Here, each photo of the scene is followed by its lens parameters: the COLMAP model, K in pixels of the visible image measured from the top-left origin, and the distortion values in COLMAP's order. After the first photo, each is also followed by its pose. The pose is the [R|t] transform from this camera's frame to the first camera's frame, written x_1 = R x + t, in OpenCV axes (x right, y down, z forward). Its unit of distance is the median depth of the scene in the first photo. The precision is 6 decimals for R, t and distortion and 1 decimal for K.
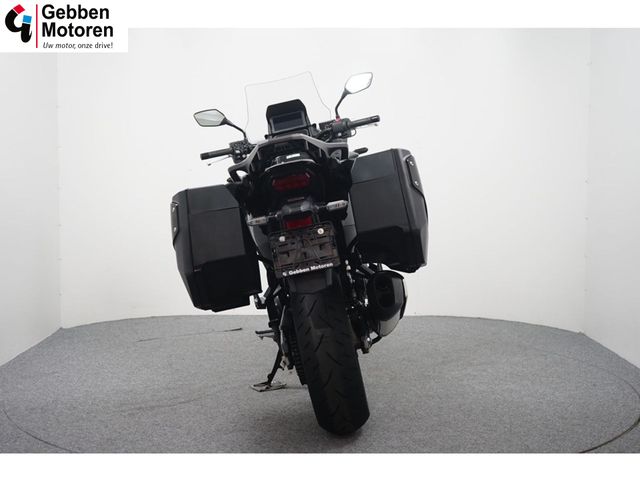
lens RADIAL K [[912.7, 0, 320.0], [0, 912.7, 240.0], [0, 0, 1]] dist [0.006342, 0.002216]
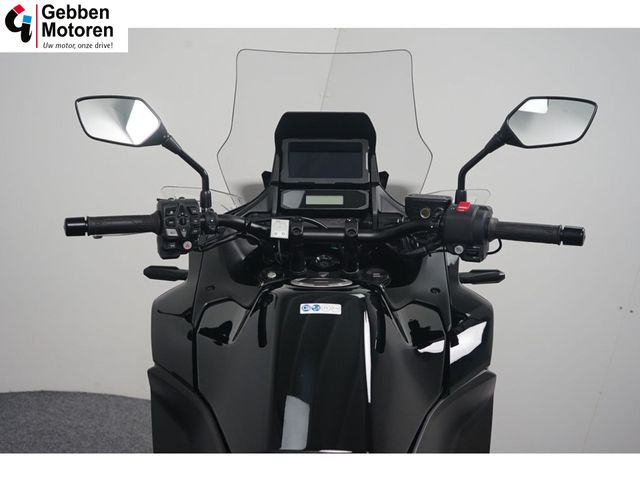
lens RADIAL K [[803.8, 0, 320.0], [0, 803.8, 240.0], [0, 0, 1]] dist [-0.006224, 0.002325]
pose [[0.975876, 0.217368, 0.020417, -0.038410], [-0.218304, 0.970227, 0.104896, -0.137685], [0.002992, -0.106823, 0.994274, 0.673848]]
